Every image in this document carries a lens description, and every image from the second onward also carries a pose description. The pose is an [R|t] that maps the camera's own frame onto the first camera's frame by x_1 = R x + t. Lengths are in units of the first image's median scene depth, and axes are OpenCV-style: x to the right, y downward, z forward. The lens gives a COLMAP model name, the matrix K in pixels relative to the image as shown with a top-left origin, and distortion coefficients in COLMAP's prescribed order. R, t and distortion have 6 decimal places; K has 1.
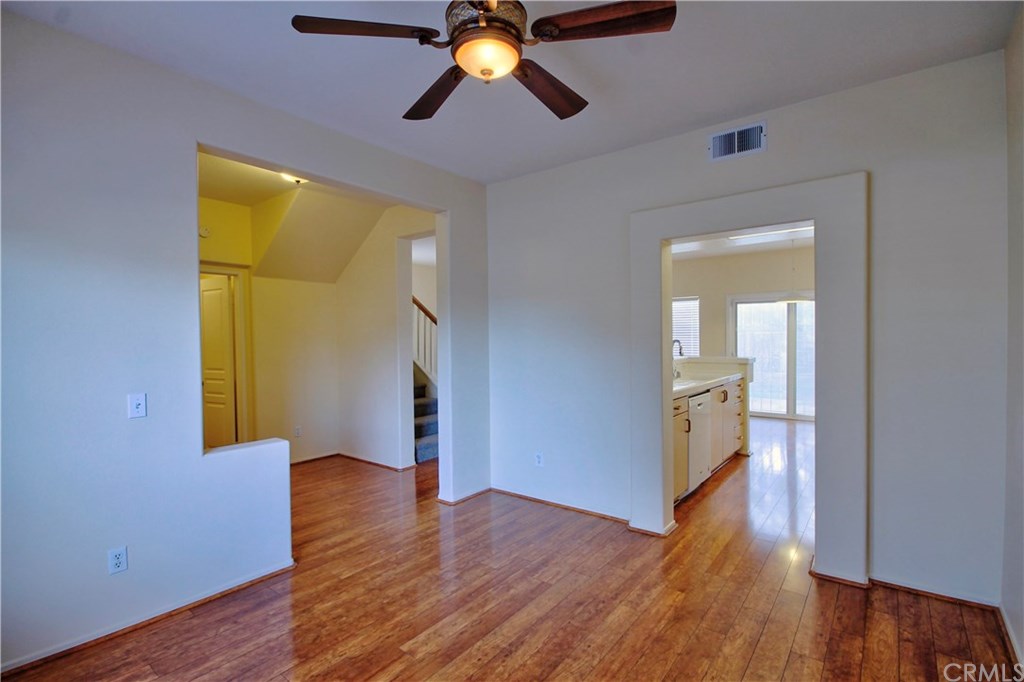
lens RADIAL K [[479.7, 0, 512.7], [0, 479.7, 342.0], [0, 0, 1]] dist [-0.009500, -0.002639]
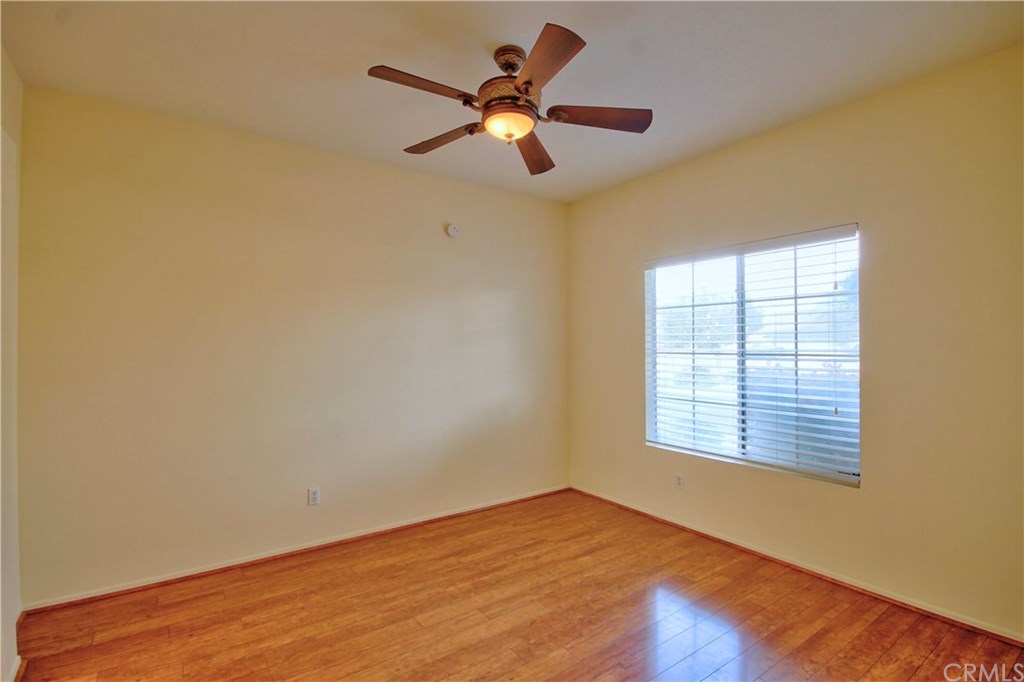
lens RADIAL K [[479.7, 0, 510.9], [0, 479.7, 342.9], [0, 0, 1]] dist [-0.009500, -0.002639]
pose [[-0.958572, 0.017242, 0.284330, -0.351034], [0.017180, 0.999849, -0.002712, -0.010813], [-0.284333, 0.002285, -0.958723, 1.907655]]
